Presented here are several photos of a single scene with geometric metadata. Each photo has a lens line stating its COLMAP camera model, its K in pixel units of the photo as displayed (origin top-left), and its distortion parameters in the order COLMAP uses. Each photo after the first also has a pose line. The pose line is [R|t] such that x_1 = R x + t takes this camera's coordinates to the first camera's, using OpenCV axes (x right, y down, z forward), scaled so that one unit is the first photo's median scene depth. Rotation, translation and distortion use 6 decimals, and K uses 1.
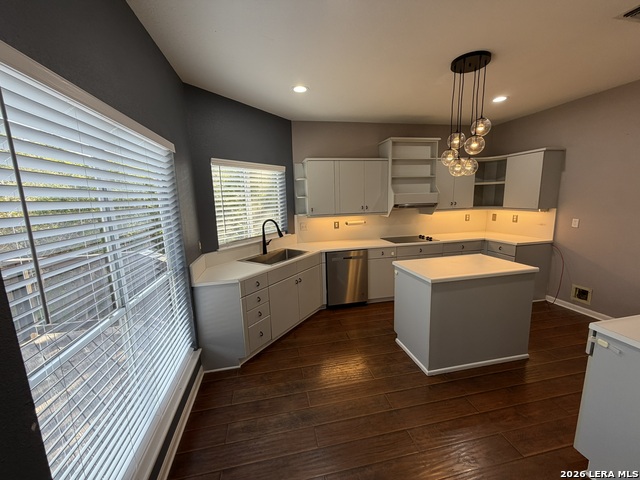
lens RADIAL K [[256.3, 0, 318.6], [0, 256.3, 239.6], [0, 0, 1]] dist [0.001464, -0.000051]
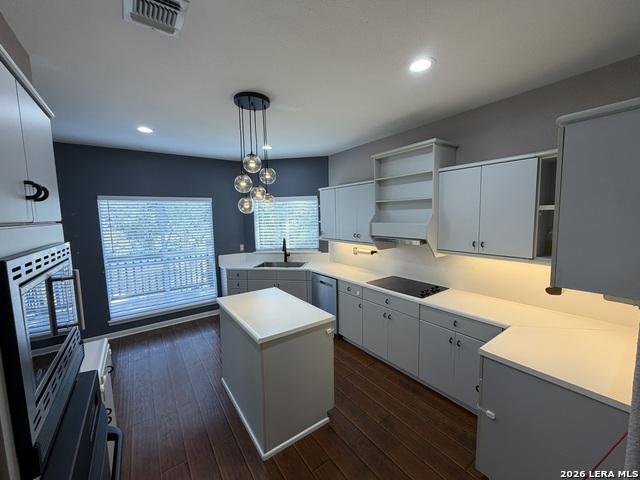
lens RADIAL K [[256.3, 0, 321.4], [0, 256.3, 240.7], [0, 0, 1]] dist [0.001464, -0.000051]
pose [[0.421015, 0.111425, -0.900184, 0.938752], [-0.143699, 0.988087, 0.055098, -0.138780], [0.895599, 0.106158, 0.432011, 0.491886]]
